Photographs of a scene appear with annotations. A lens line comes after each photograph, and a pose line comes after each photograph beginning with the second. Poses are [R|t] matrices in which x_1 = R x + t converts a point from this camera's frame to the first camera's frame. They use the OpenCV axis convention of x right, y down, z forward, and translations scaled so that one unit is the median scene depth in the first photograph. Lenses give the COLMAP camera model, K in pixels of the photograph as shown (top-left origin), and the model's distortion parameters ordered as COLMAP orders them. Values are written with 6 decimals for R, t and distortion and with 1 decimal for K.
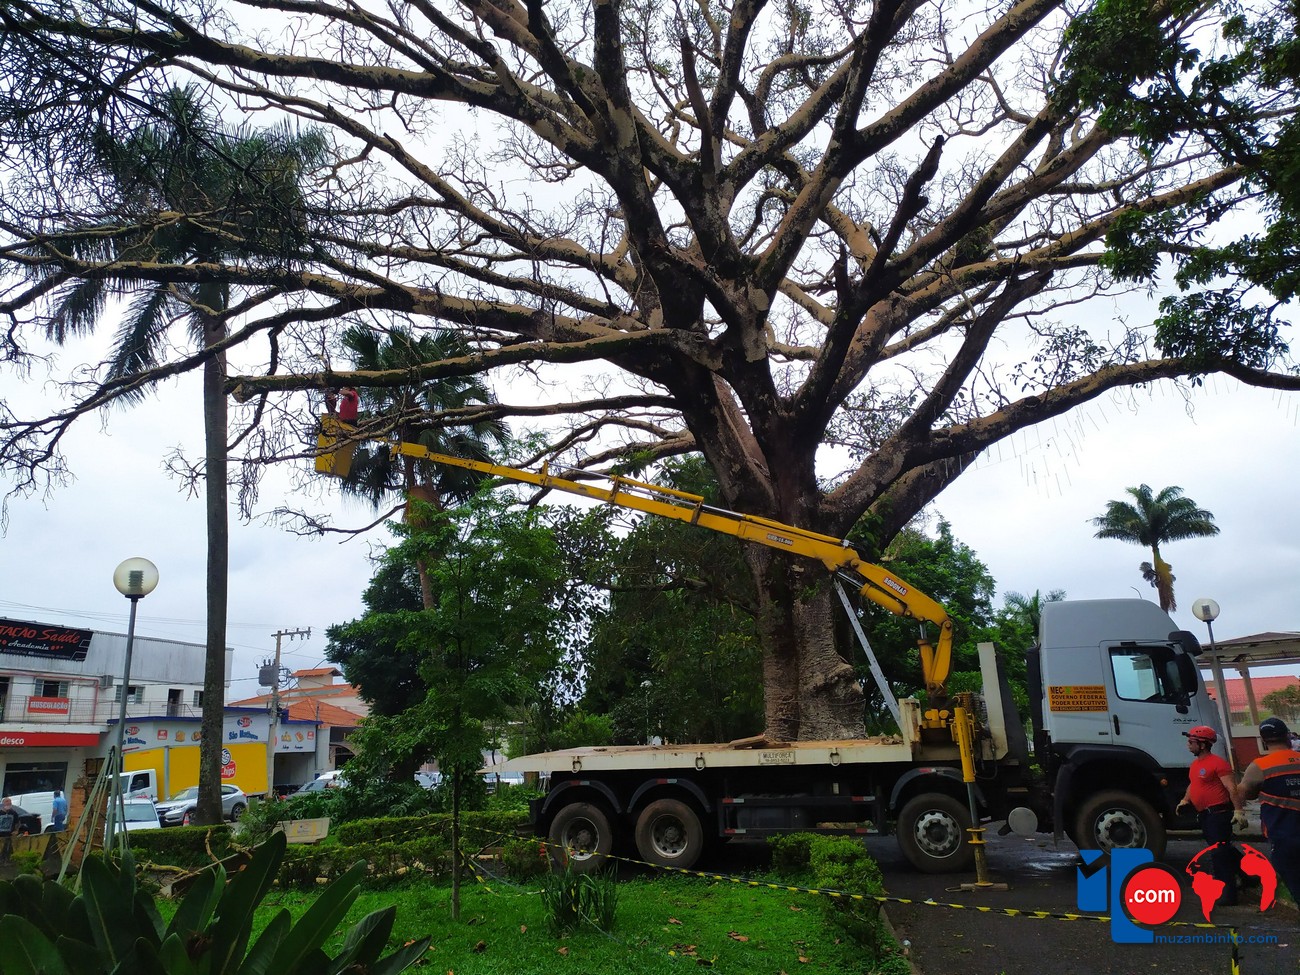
lens RADIAL K [[975.8, 0, 650.0], [0, 975.8, 487.5], [0, 0, 1]] dist [0.041843, -0.003443]
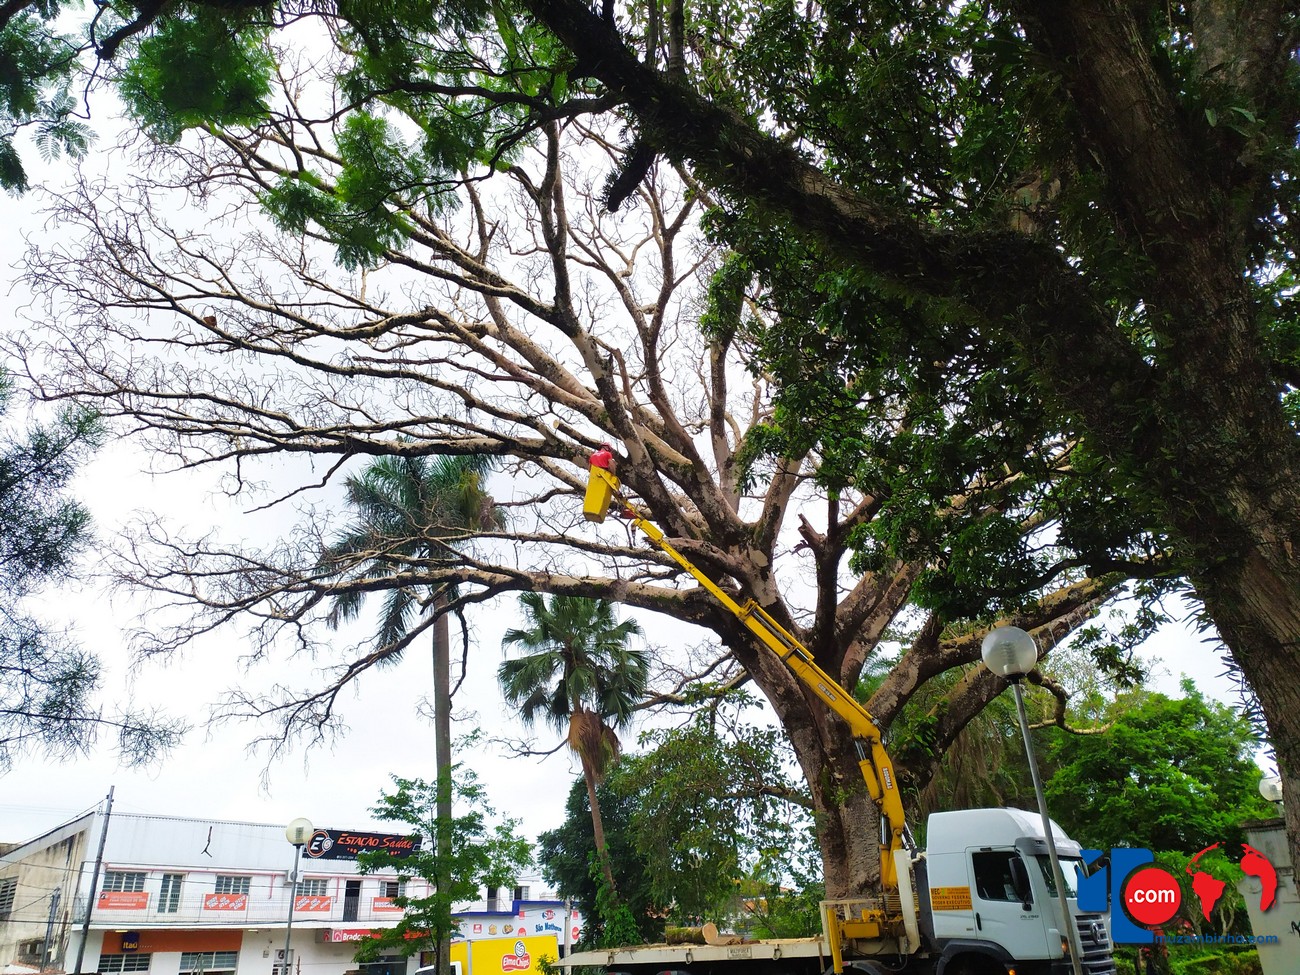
lens RADIAL K [[975.8, 0, 650.0], [0, 975.8, 487.5], [0, 0, 1]] dist [0.041843, -0.003443]
pose [[0.938384, -0.156202, -0.308280, 0.289016], [0.103060, 0.977921, -0.181794, -0.051661], [0.329870, 0.138822, 0.933764, -0.171327]]
